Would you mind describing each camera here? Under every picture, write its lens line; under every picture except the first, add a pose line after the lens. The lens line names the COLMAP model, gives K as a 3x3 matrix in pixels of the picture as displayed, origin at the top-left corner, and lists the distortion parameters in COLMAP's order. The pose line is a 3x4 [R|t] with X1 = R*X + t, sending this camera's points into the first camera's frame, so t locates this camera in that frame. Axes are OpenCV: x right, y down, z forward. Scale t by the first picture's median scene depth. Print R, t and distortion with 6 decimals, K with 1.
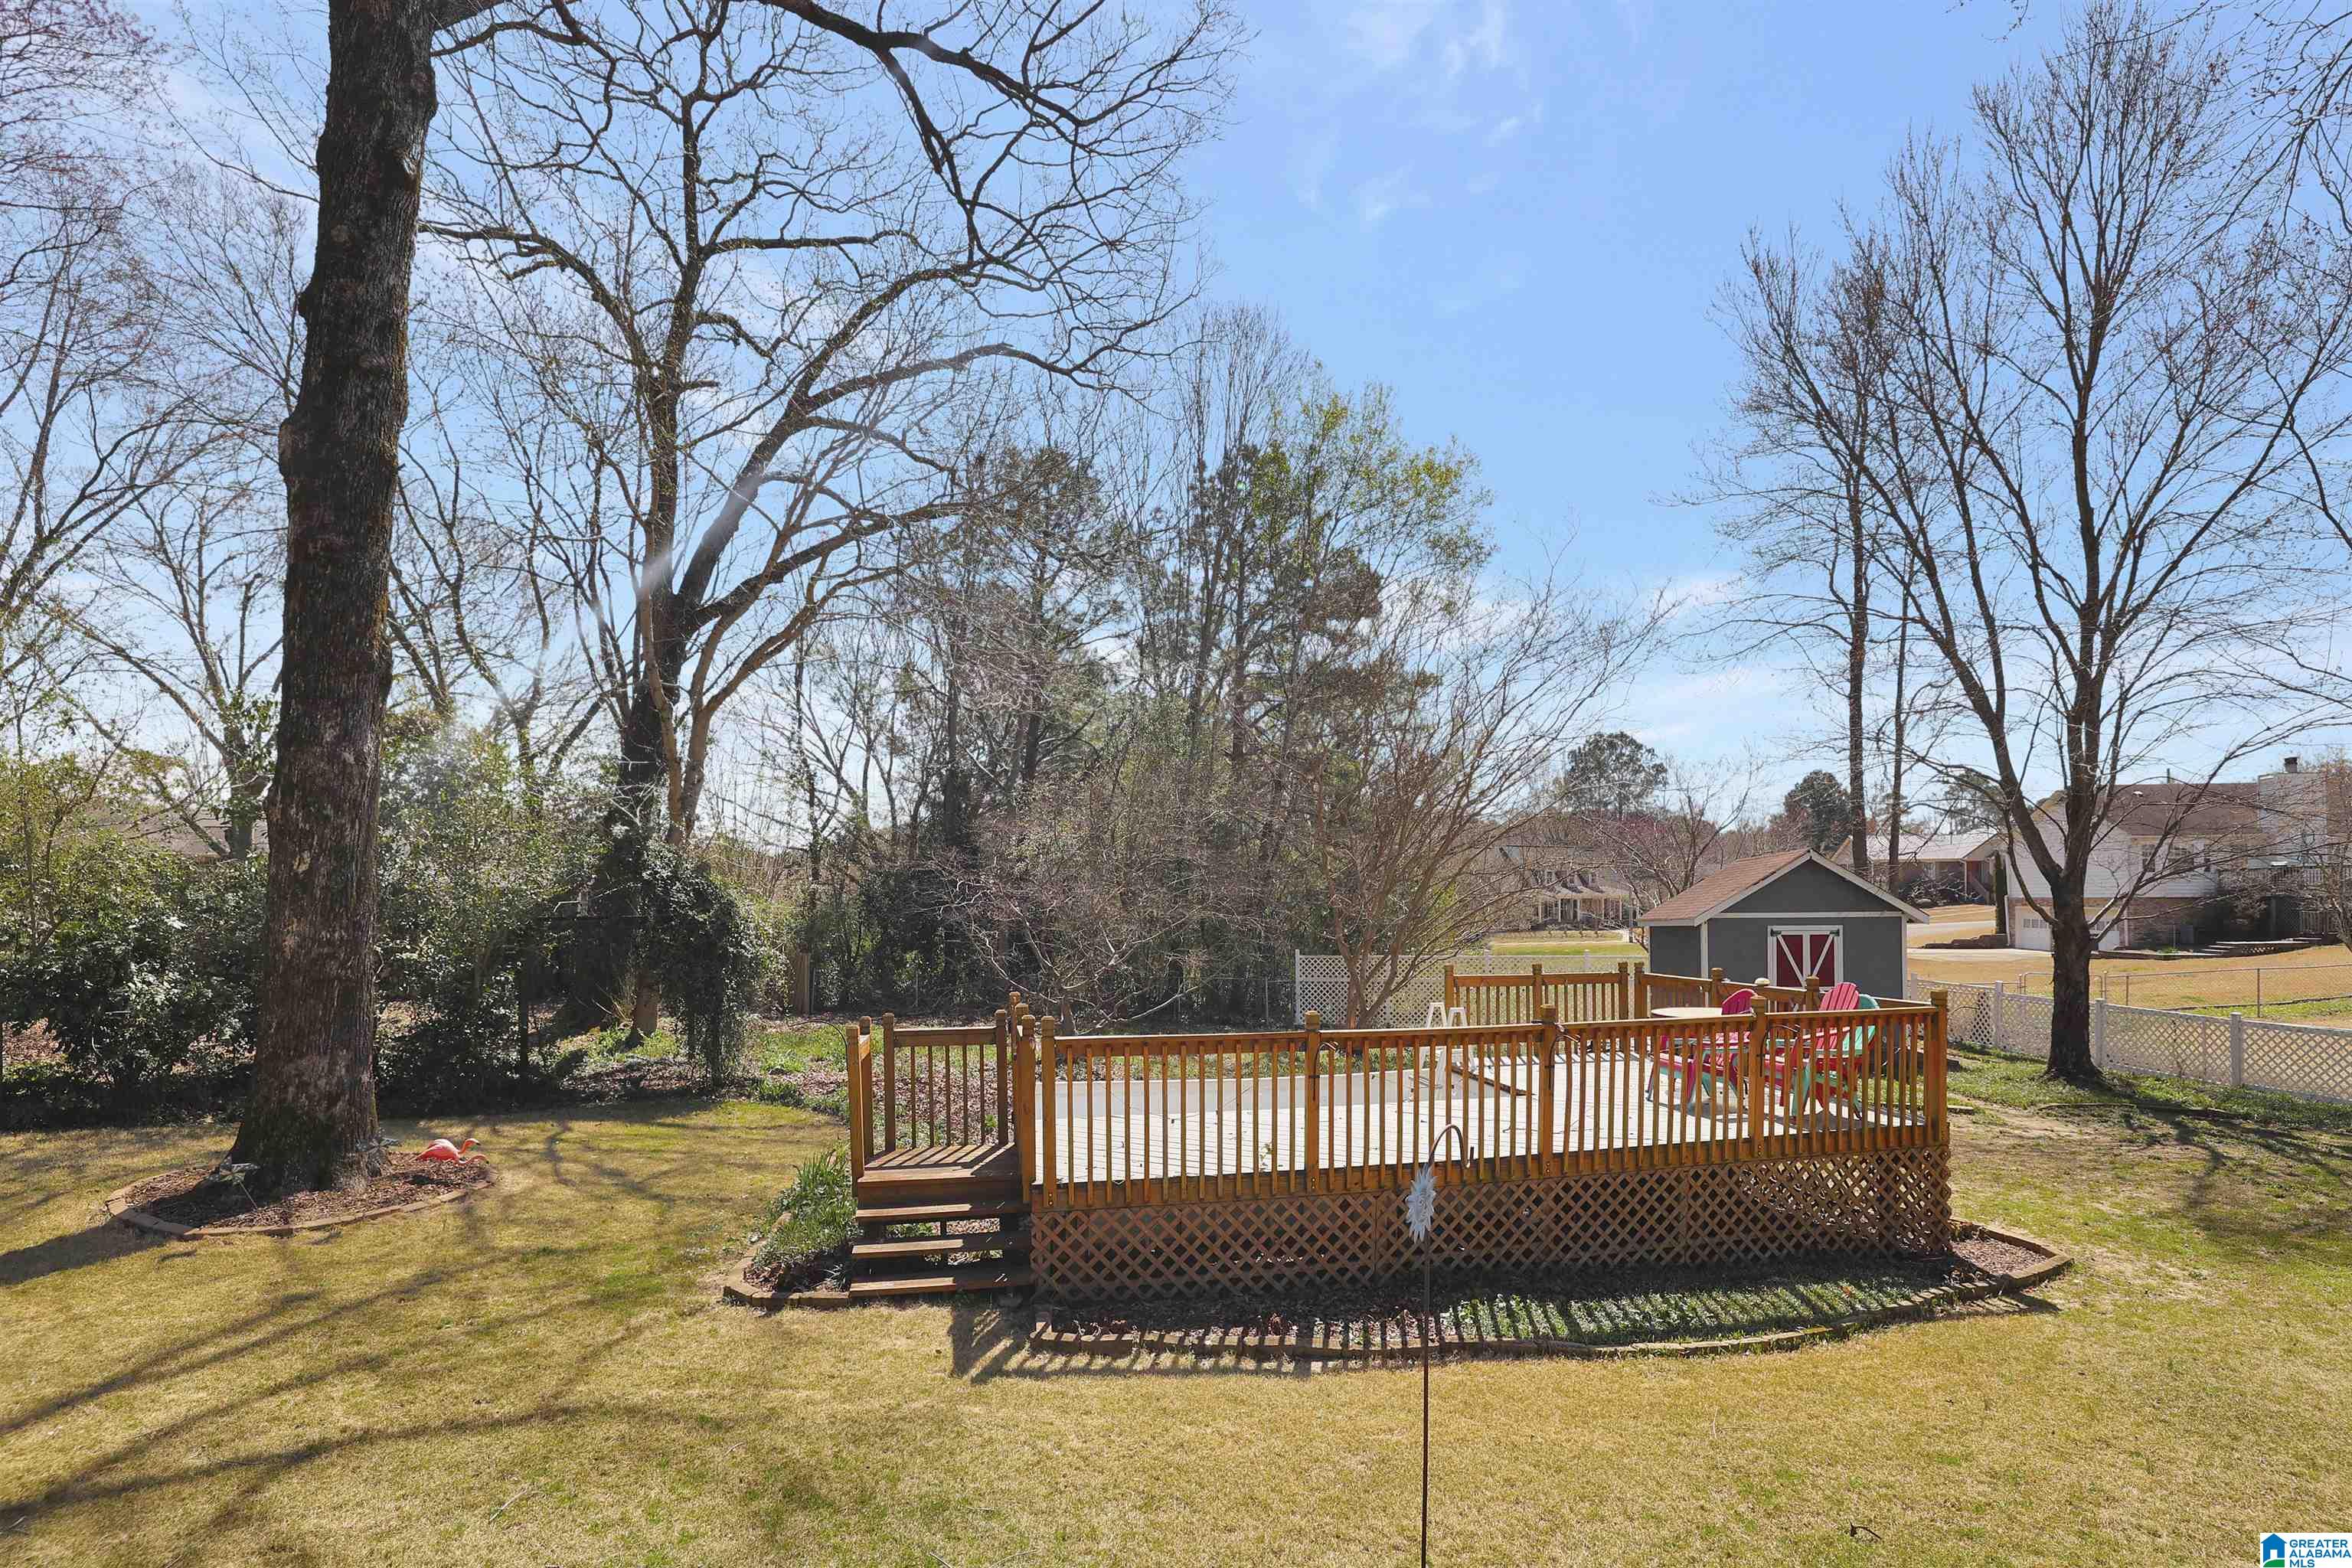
lens RADIAL K [[1034.7, 0, 1173.8], [0, 1034.7, 887.7], [0, 0, 1]] dist [-0.040113, 0.000259]
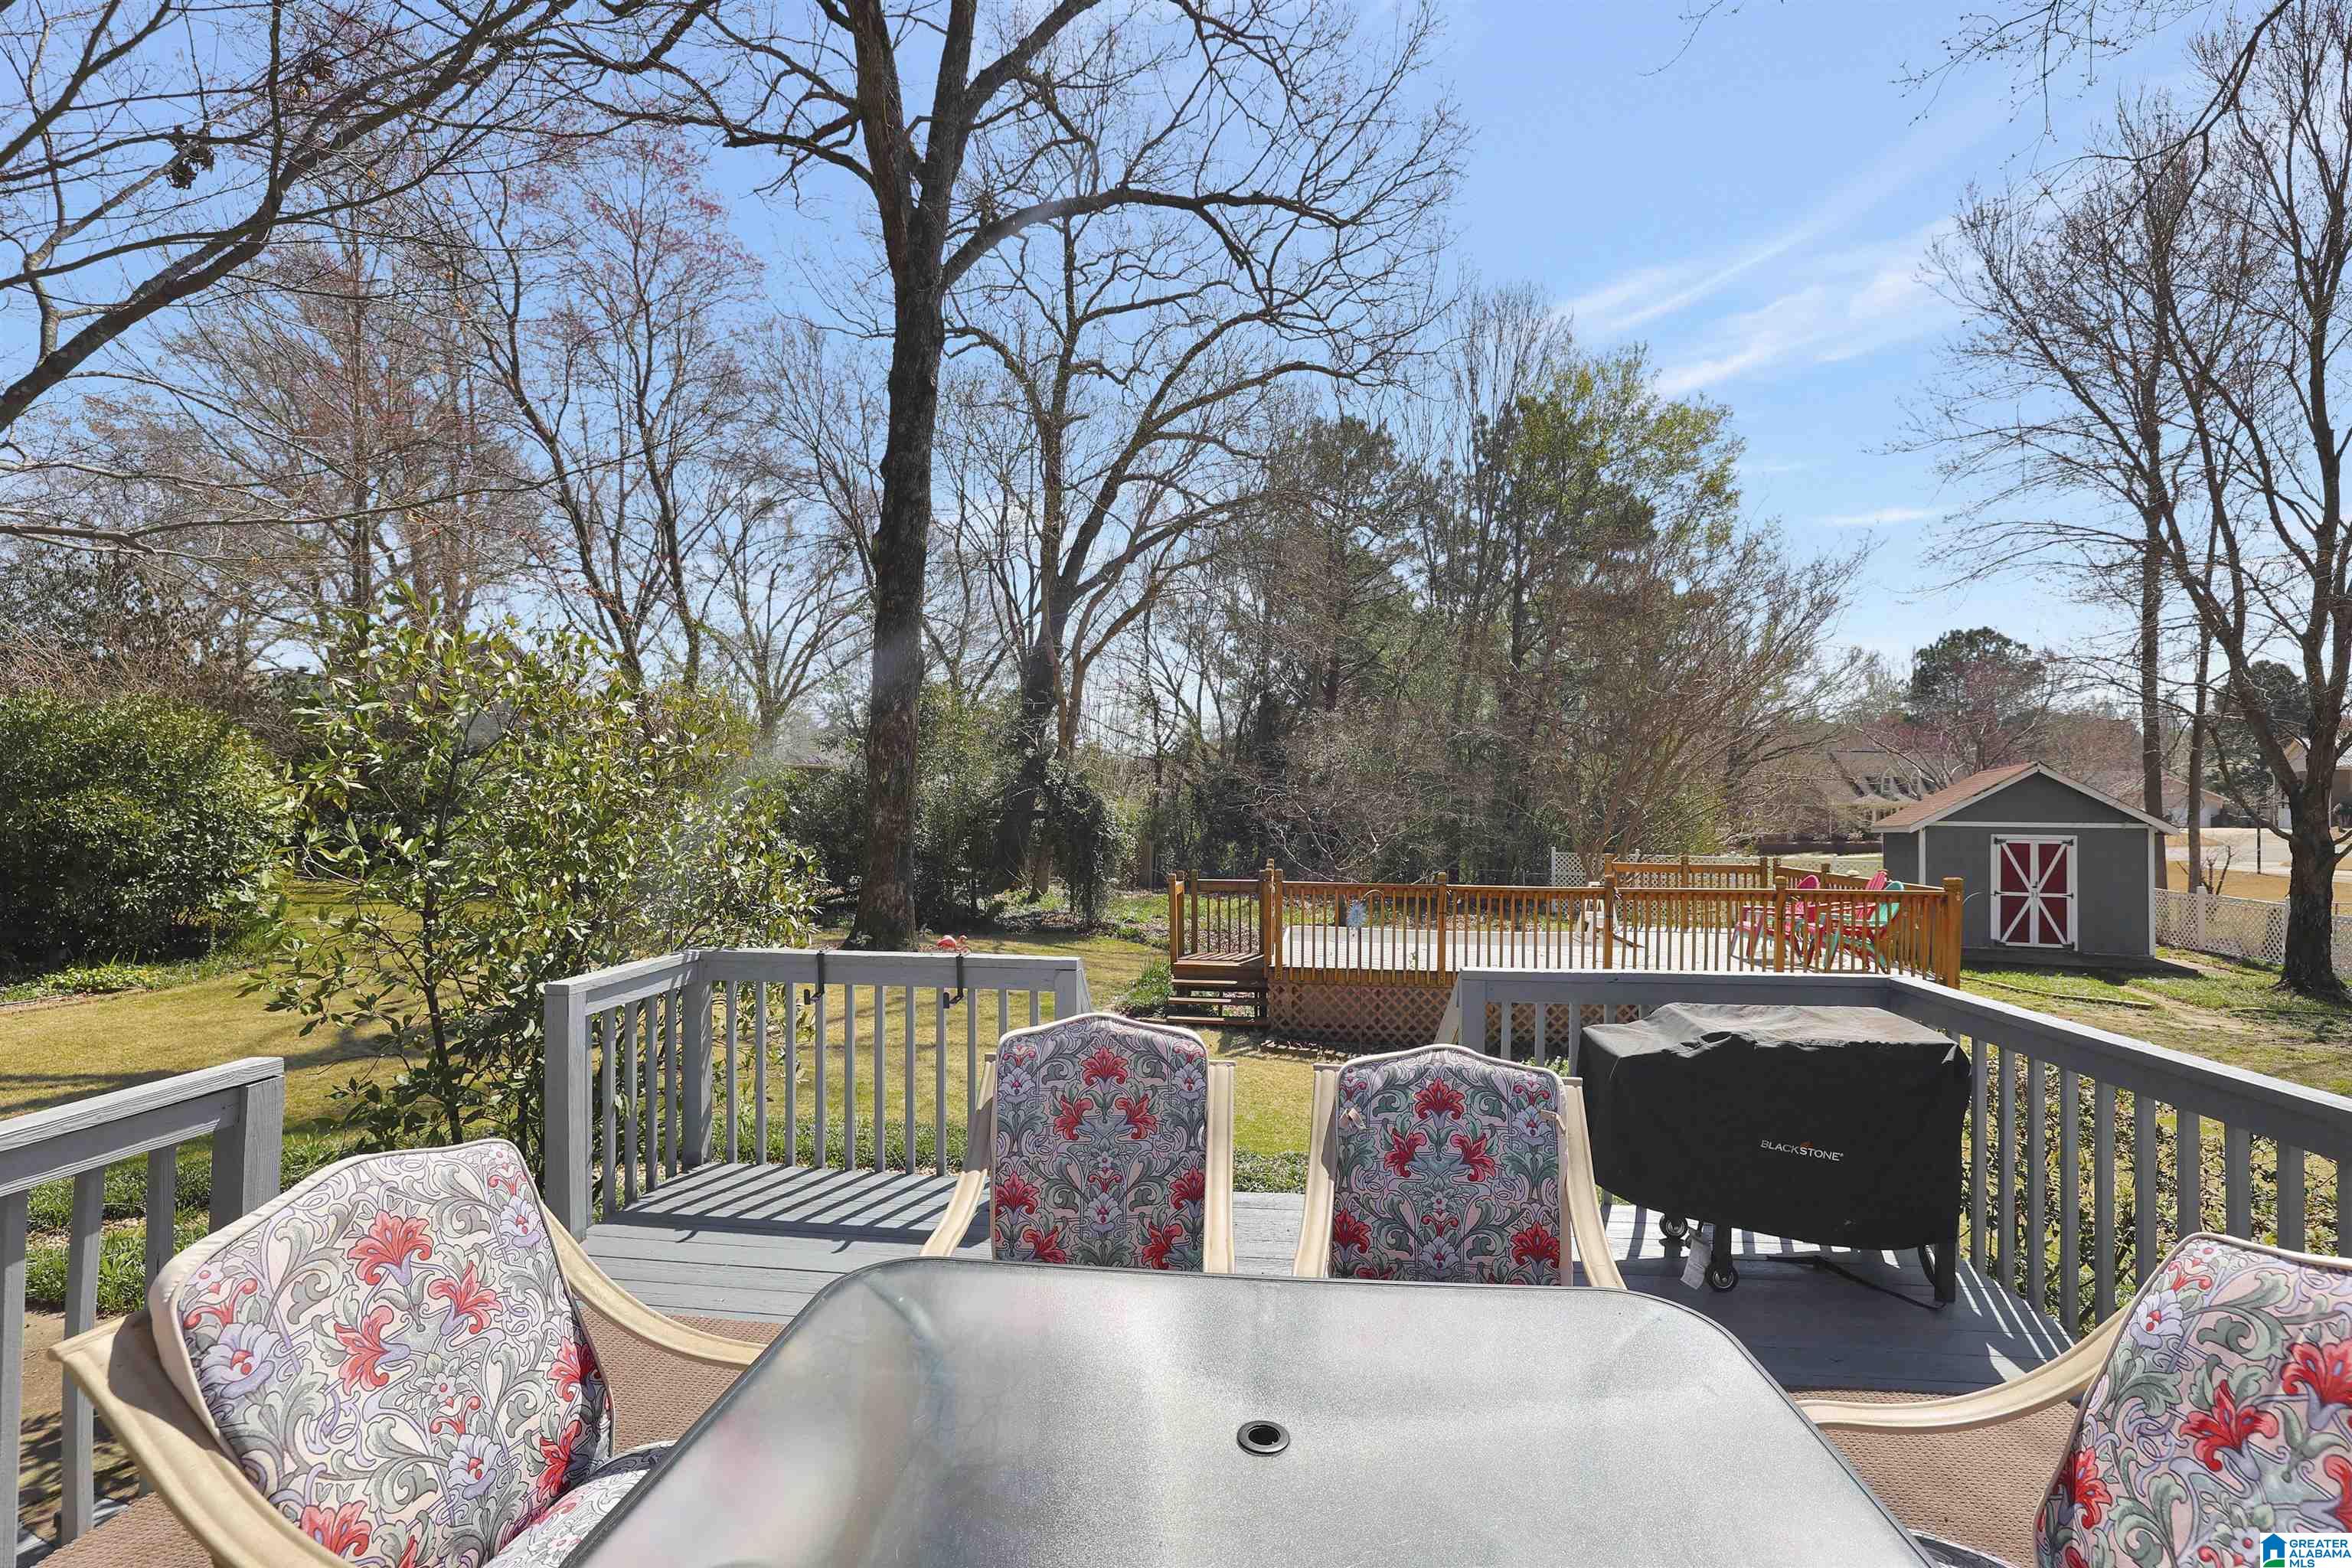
lens RADIAL K [[1003.2, 0, 1201.4], [0, 1003.2, 798.8], [0, 0, 1]] dist [-0.040822, 0.014127]
pose [[0.956794, 0.011426, -0.290543, 0.076954], [-0.008444, 0.999898, 0.011513, -0.004398], [0.290645, -0.008562, 0.956793, -0.206930]]
